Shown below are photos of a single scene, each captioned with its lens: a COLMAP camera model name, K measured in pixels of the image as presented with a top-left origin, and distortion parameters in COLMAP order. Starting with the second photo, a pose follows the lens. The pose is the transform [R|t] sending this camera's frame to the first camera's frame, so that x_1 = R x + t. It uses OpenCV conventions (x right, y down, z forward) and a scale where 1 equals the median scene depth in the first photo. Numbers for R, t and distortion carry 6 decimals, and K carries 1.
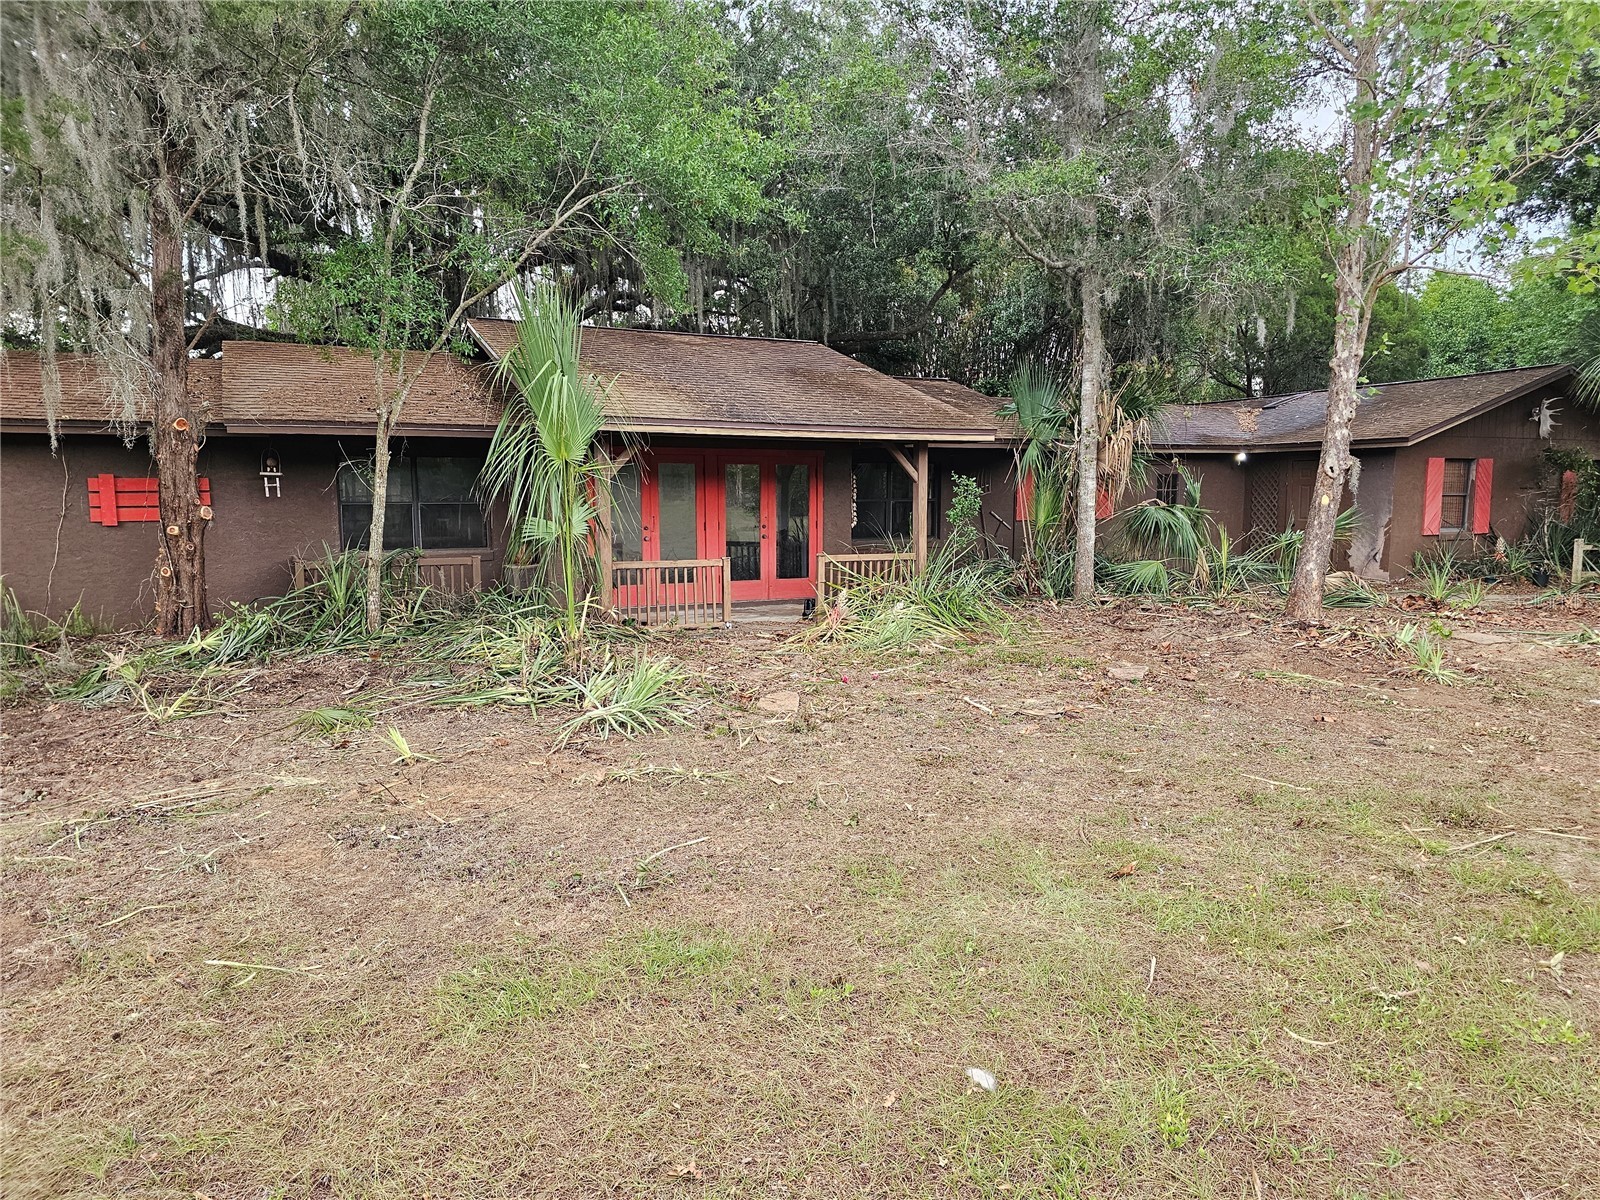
lens RADIAL K [[1065.5, 0, 803.9], [0, 1065.5, 621.0], [0, 0, 1]] dist [0.058014, -0.046503]
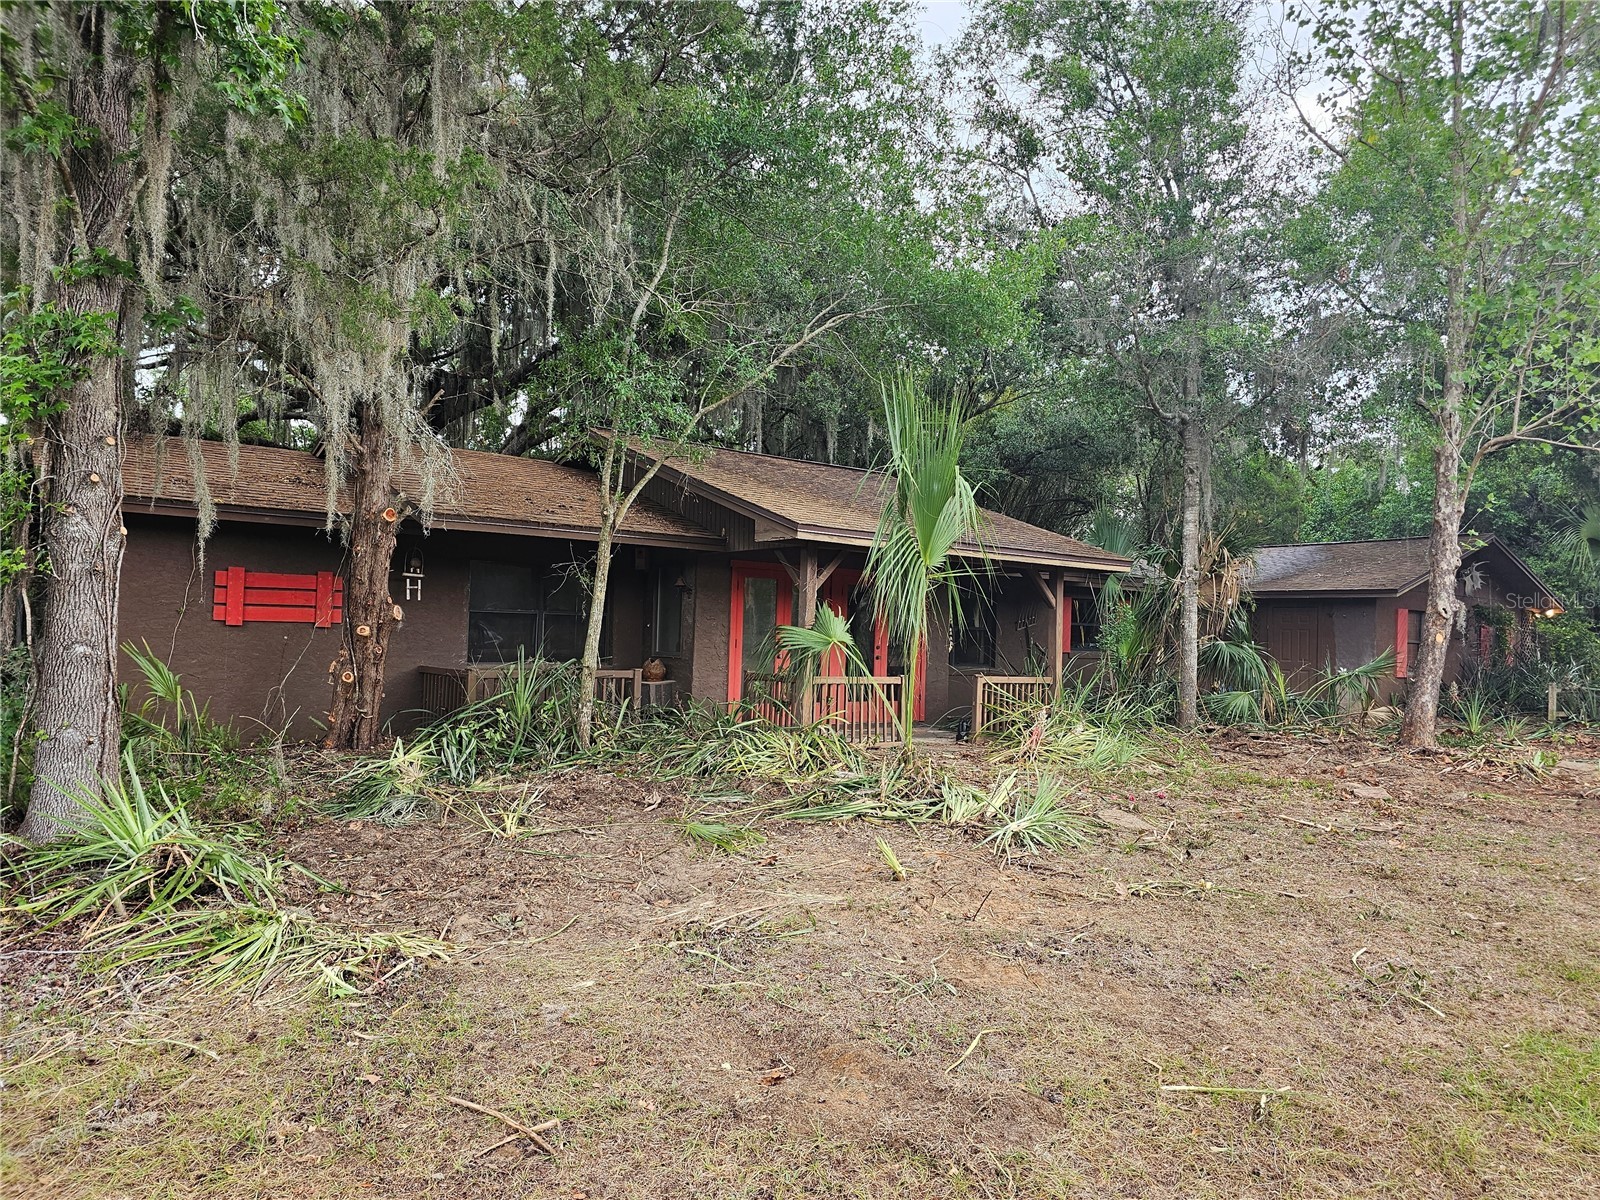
lens RADIAL K [[1065.5, 0, 803.9], [0, 1065.5, 621.0], [0, 0, 1]] dist [0.058014, -0.046503]
pose [[0.979562, 0.034288, 0.198200, -0.368824], [-0.008357, 0.991450, -0.130218, 0.019437], [-0.200970, 0.125900, 0.971473, 0.054921]]
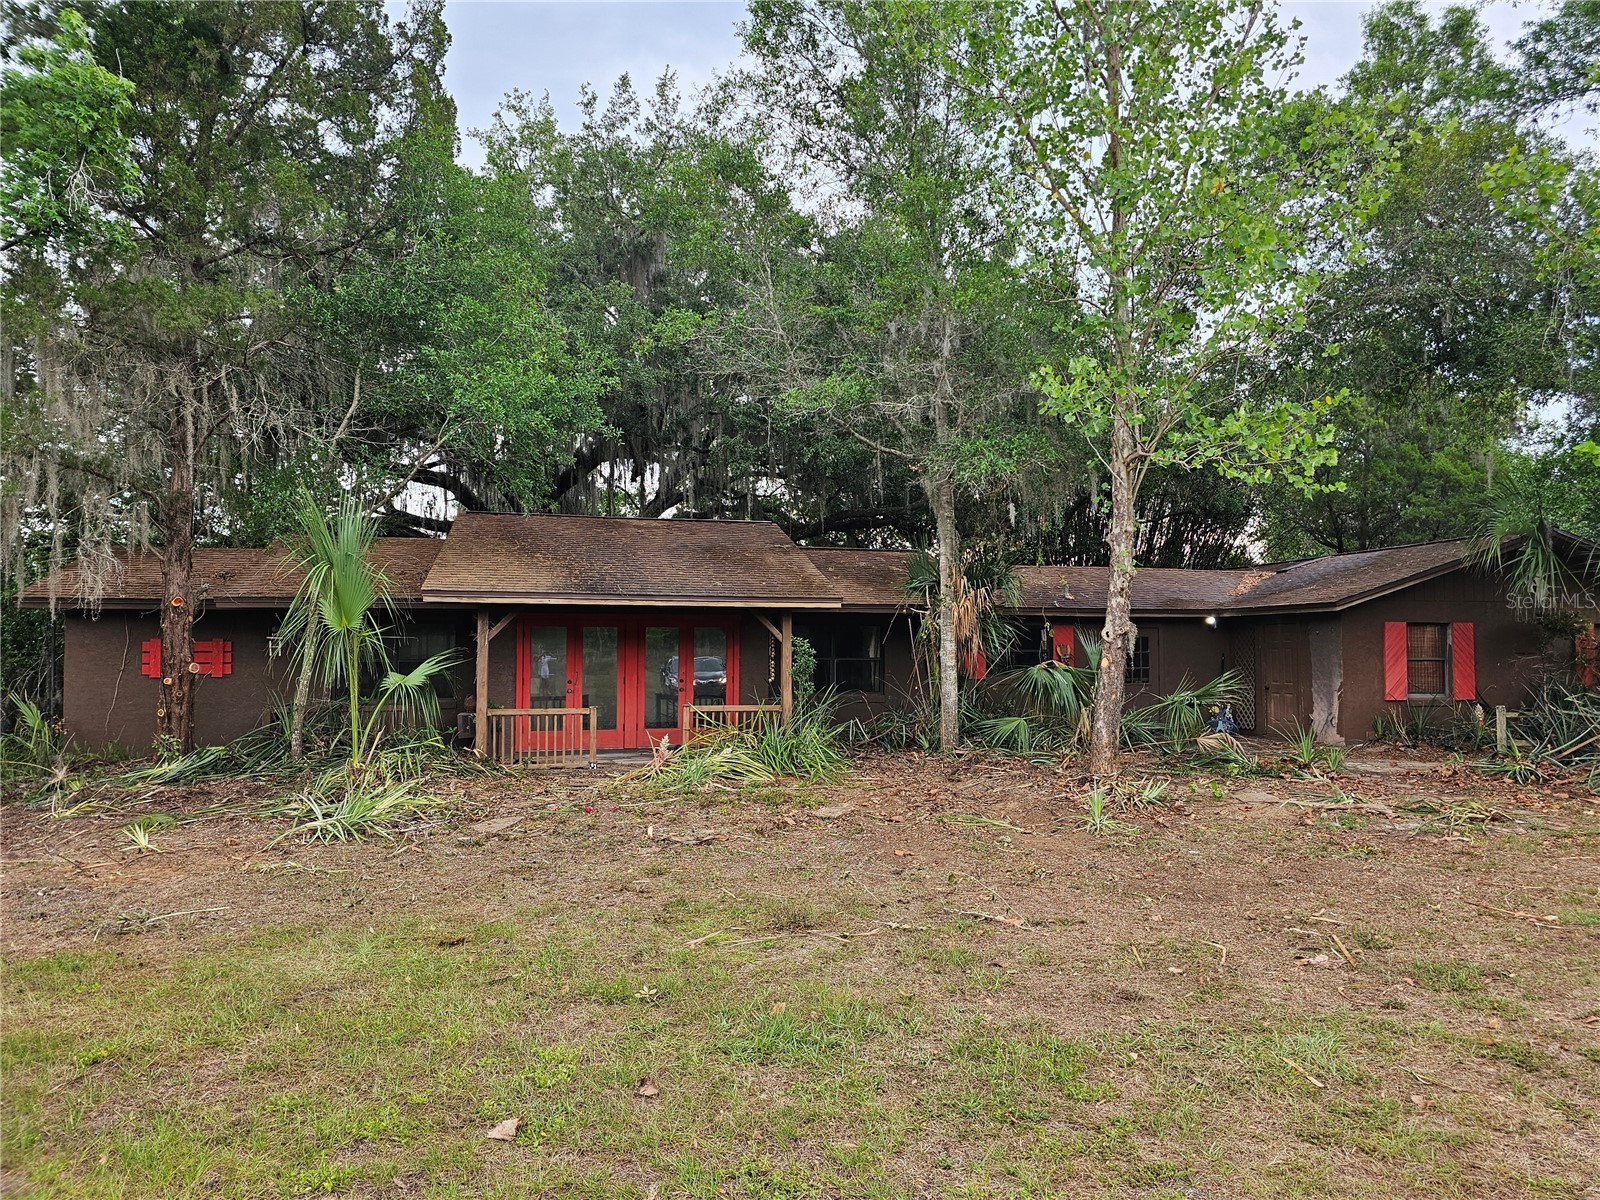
lens RADIAL K [[1065.5, 0, 803.9], [0, 1065.5, 621.0], [0, 0, 1]] dist [0.058014, -0.046503]
pose [[0.975272, -0.003039, -0.220985, 0.423143], [-0.029893, 0.988902, -0.145530, 0.011082], [0.218975, 0.148538, 0.964358, -0.101162]]
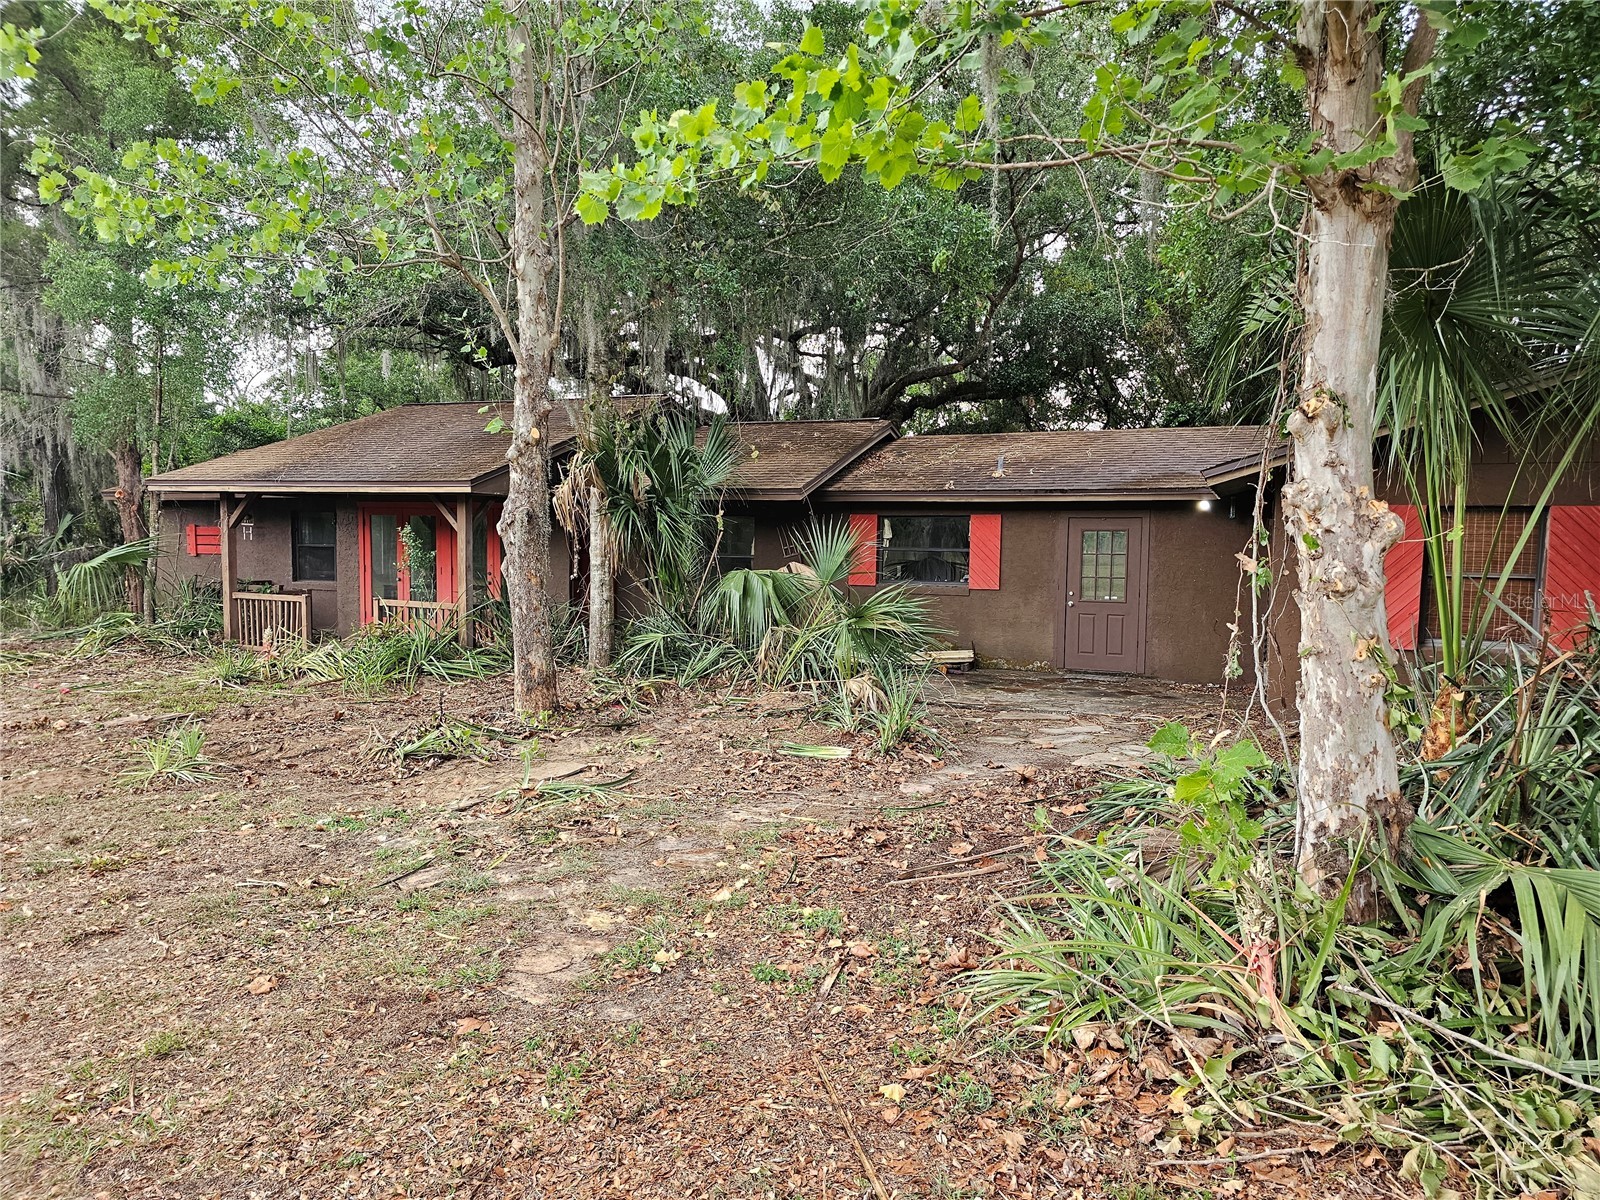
lens RADIAL K [[1065.5, 0, 803.9], [0, 1065.5, 621.0], [0, 0, 1]] dist [0.058014, -0.046503]
pose [[0.649325, 0.067582, -0.757502, 1.241664], [-0.110217, 0.993891, -0.005806, -0.084792], [0.752482, 0.087260, 0.652807, 0.647449]]
